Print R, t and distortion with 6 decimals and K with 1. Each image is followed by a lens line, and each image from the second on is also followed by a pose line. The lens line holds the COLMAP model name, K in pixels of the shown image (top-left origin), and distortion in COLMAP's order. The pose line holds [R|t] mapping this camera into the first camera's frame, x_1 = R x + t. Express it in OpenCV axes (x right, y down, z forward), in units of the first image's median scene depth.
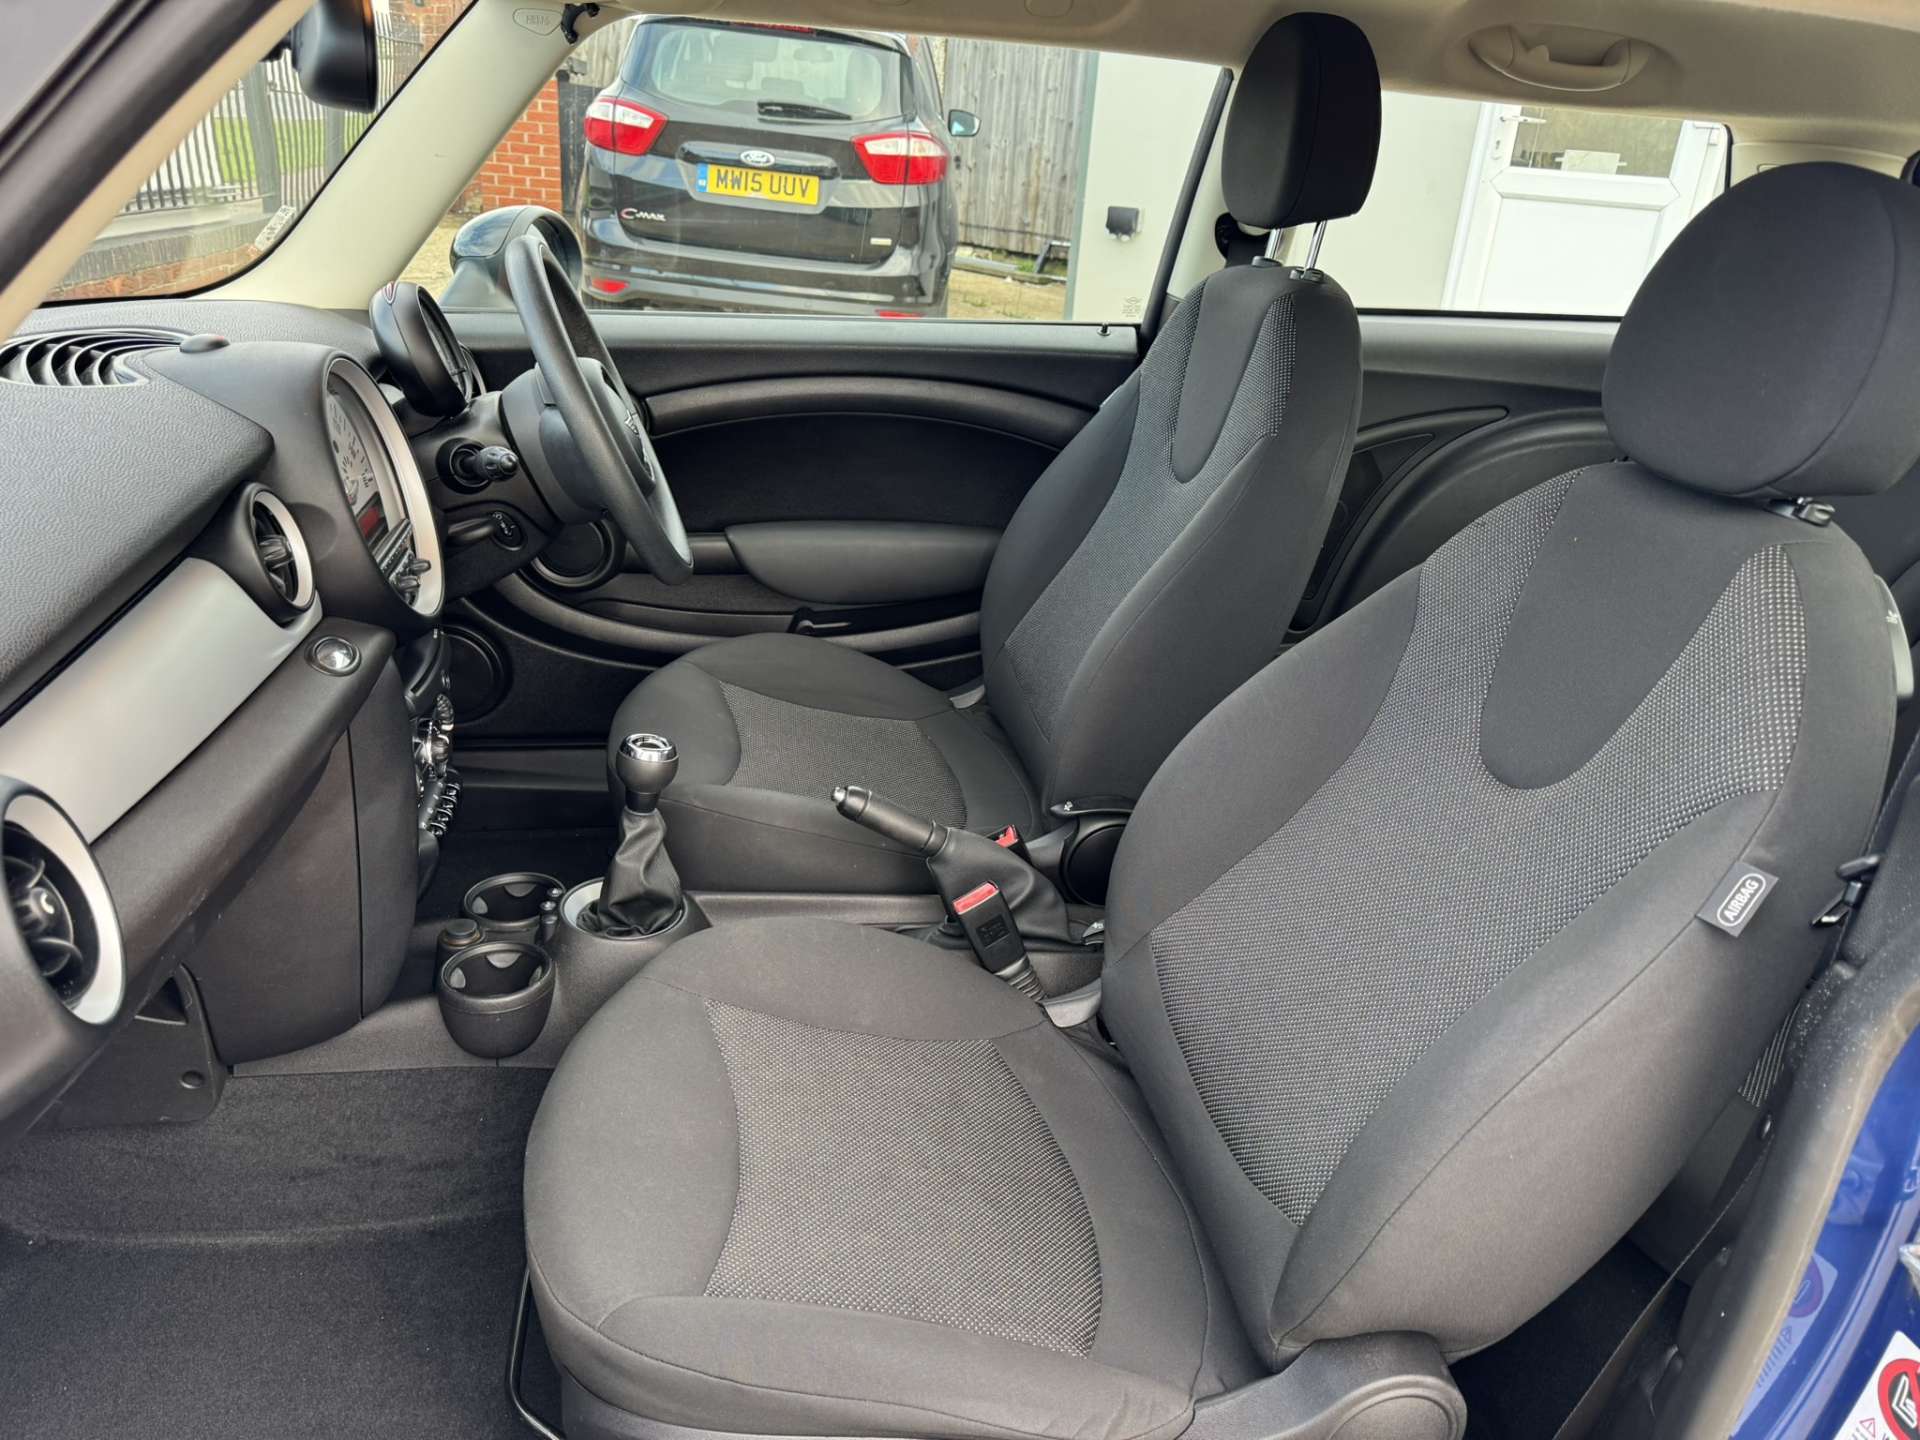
lens RADIAL K [[1358.6, 0, 970.6], [0, 1358.6, 768.9], [0, 0, 1]] dist [0.093702, -0.196958]
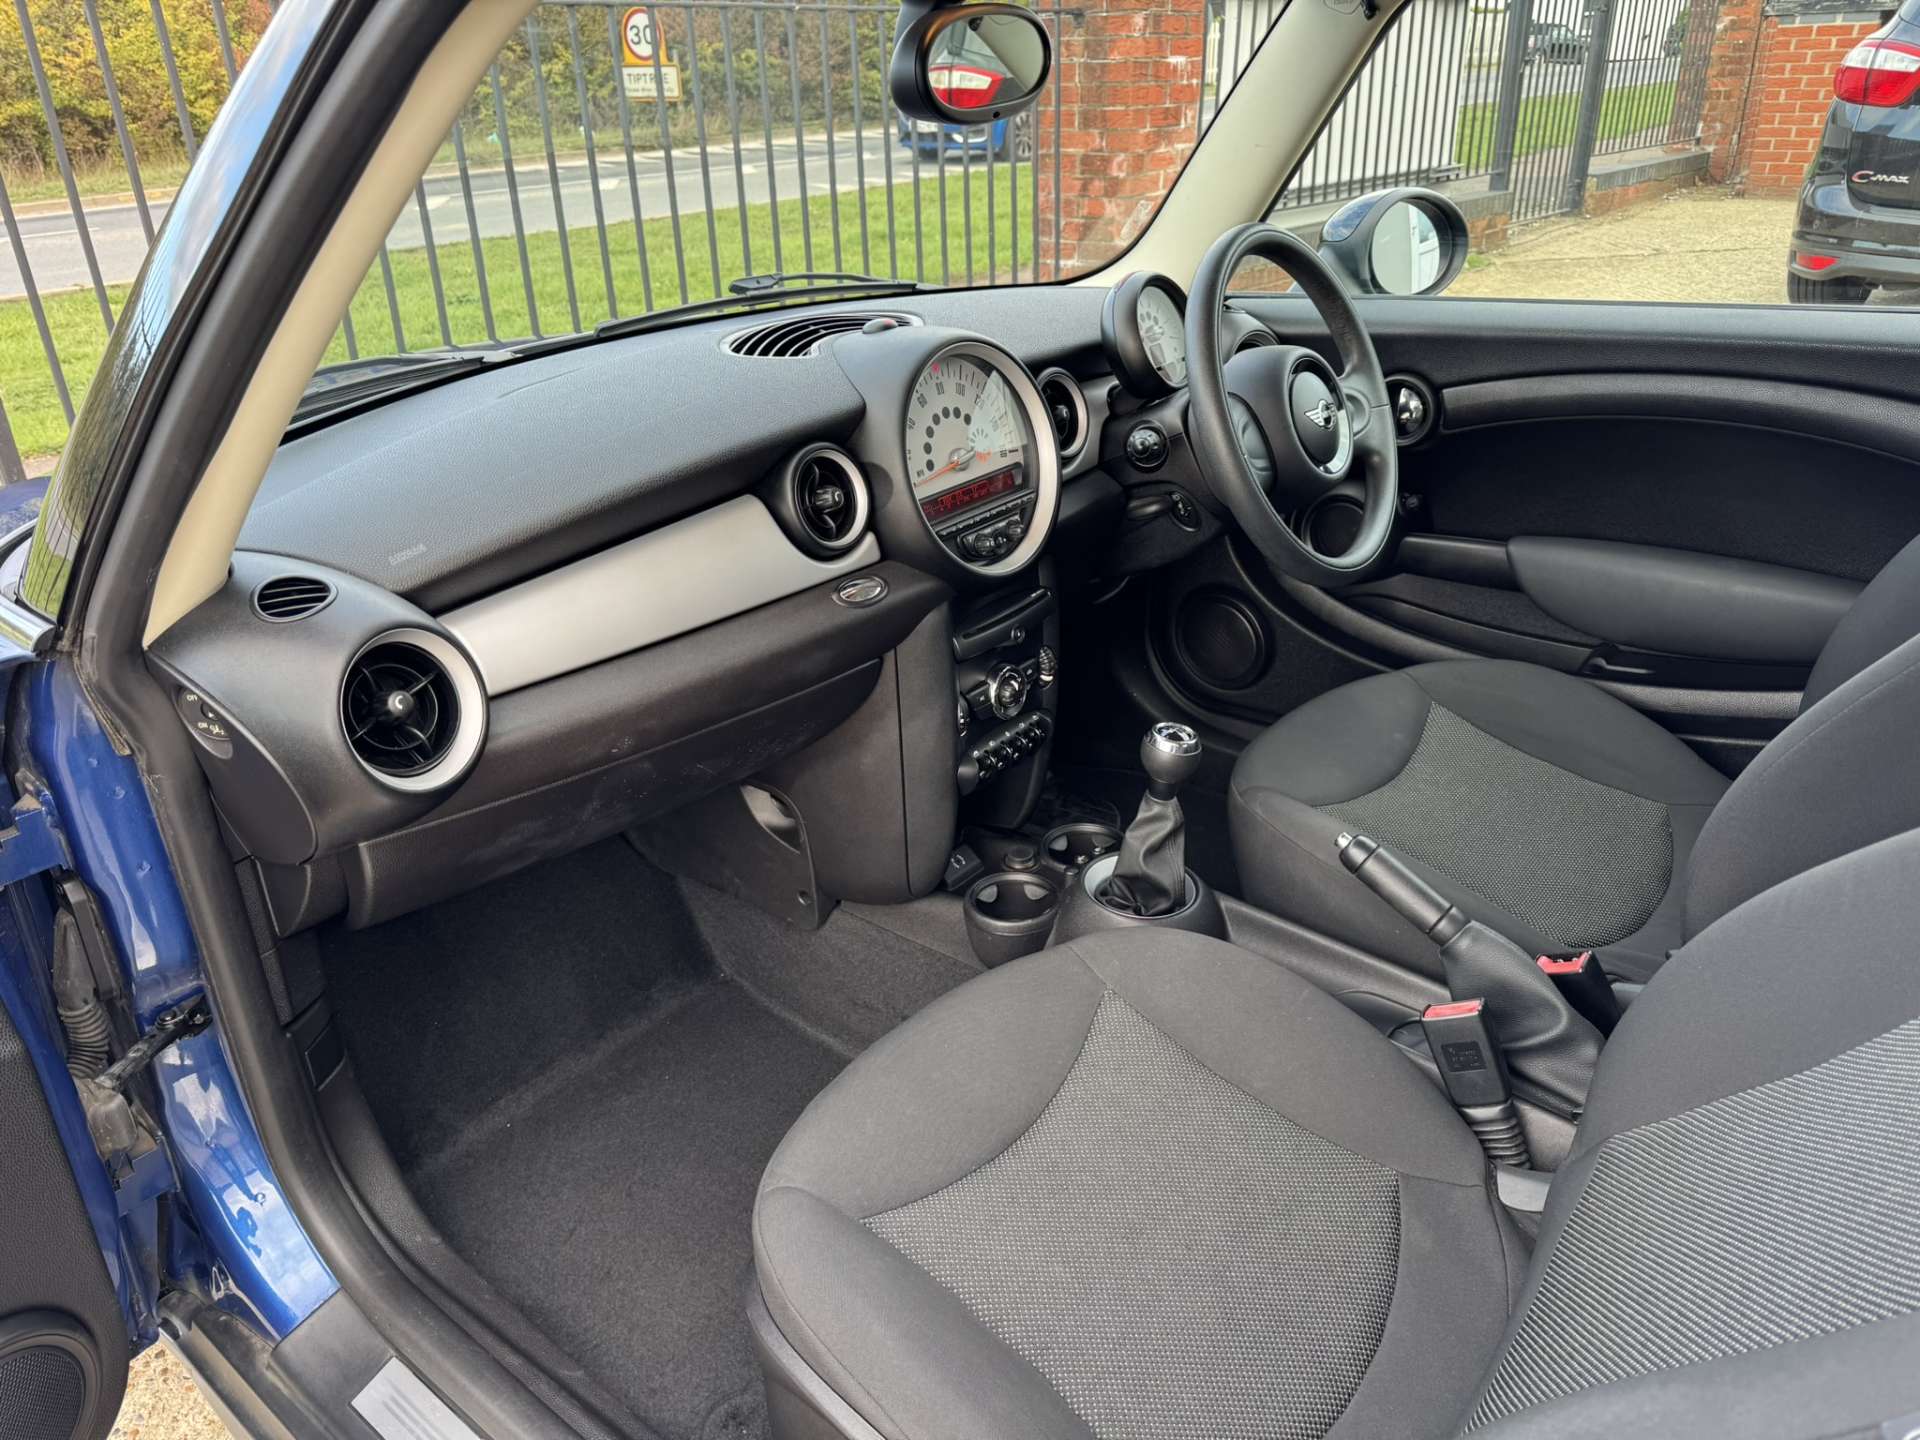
lens RADIAL K [[1340.2, 0, 960.9], [0, 1340.2, 772.9], [0, 0, 1]] dist [0.037505, -0.036026]
pose [[0.631713, 0.255259, -0.731971, 0.359886], [-0.240771, 0.962140, 0.127733, -0.072037], [0.736863, 0.095547, 0.669256, 0.210850]]
